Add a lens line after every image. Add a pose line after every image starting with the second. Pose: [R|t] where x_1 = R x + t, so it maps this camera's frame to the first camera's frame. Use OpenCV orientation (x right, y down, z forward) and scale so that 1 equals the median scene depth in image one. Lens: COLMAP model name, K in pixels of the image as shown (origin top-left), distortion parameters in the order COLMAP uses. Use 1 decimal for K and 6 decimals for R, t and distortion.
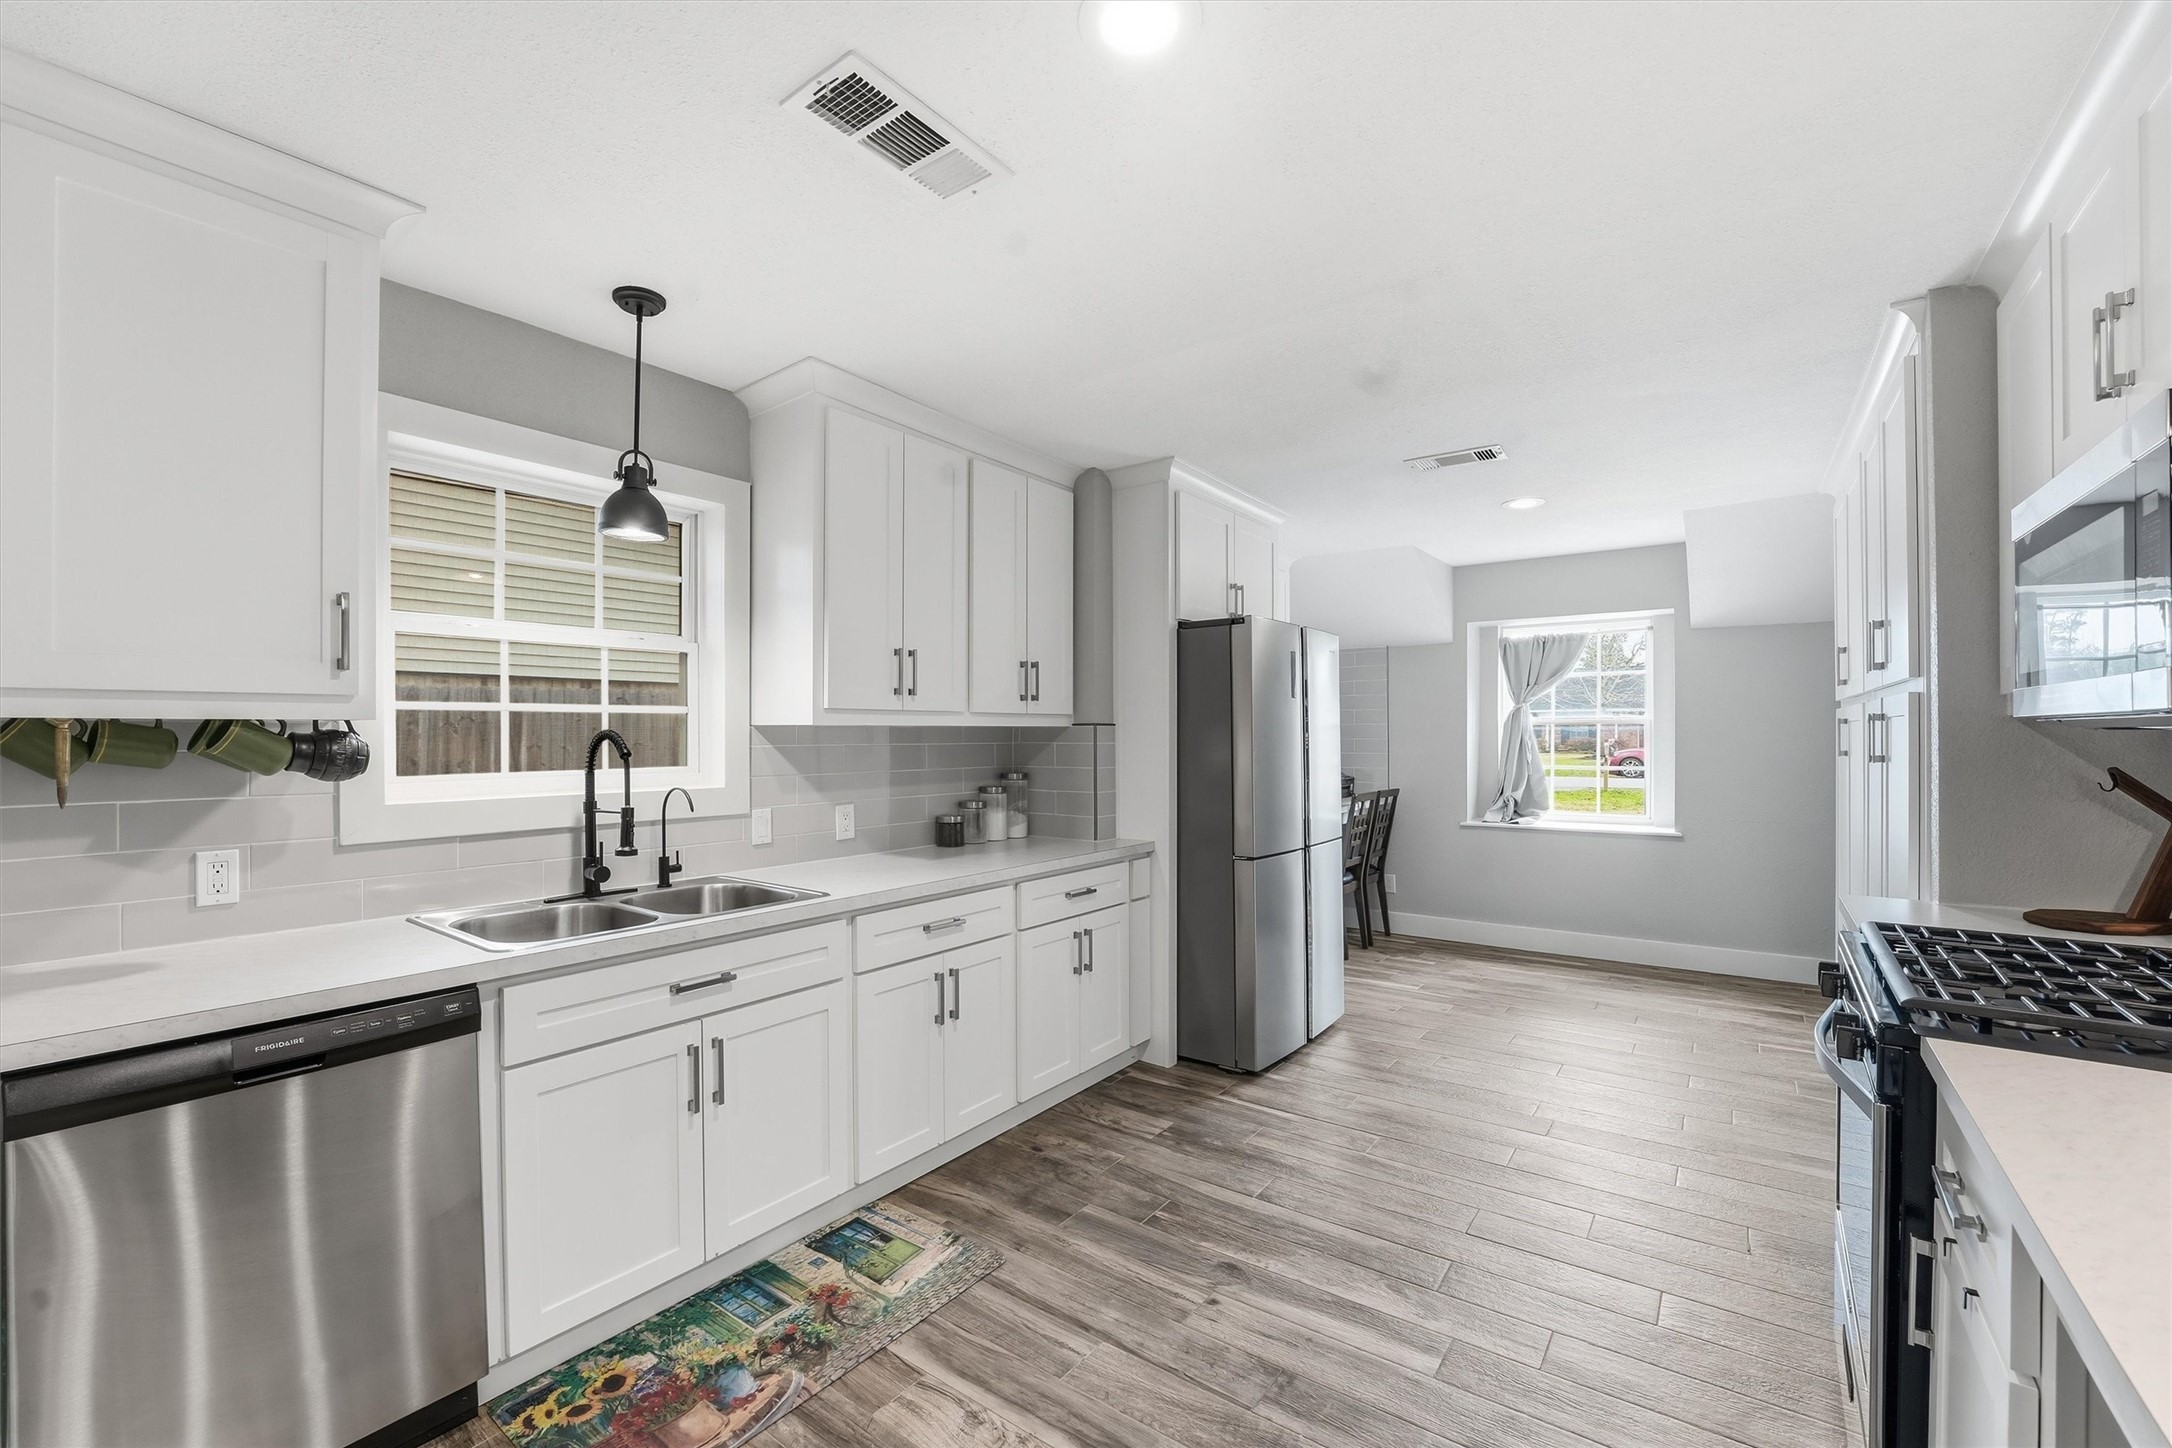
lens RADIAL K [[889.3, 0, 1096.8], [0, 889.3, 714.6], [0, 0, 1]] dist [0.002114, 0.000071]
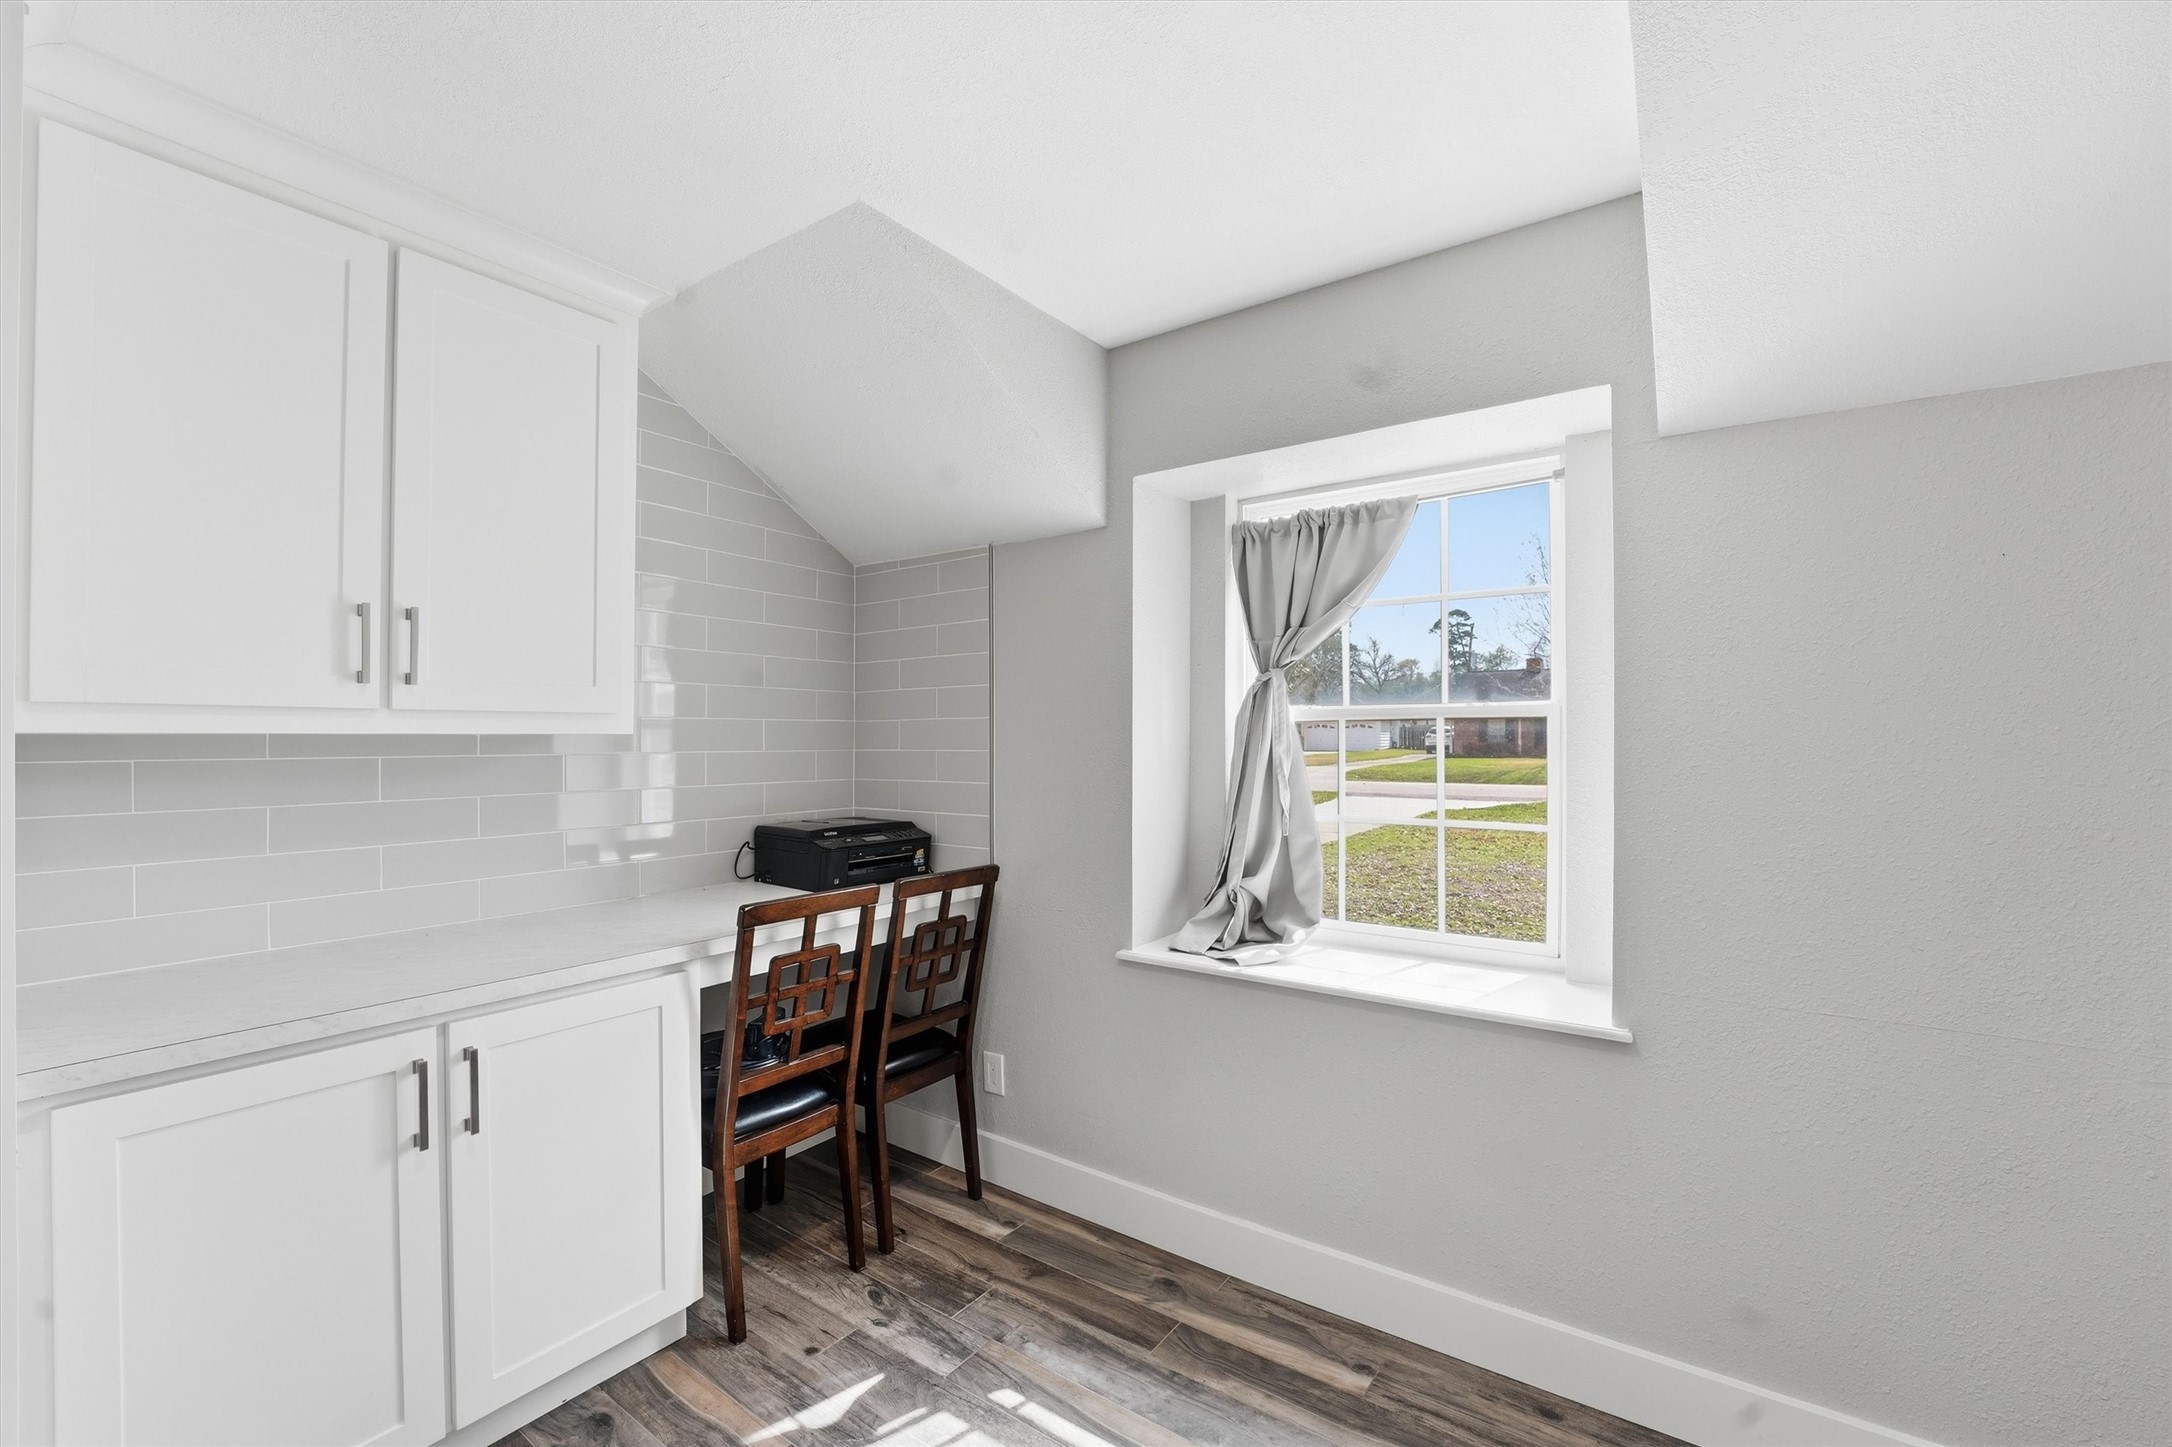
lens RADIAL K [[868.6, 0, 1079.1], [0, 868.6, 739.0], [0, 0, 1]] dist [-0.029500, 0.000005]
pose [[0.999949, 0.000408, 0.010125, 0.382517], [-0.000599, 0.999822, 0.018851, 0.012030], [-0.010116, -0.018856, 0.999771, 0.584458]]
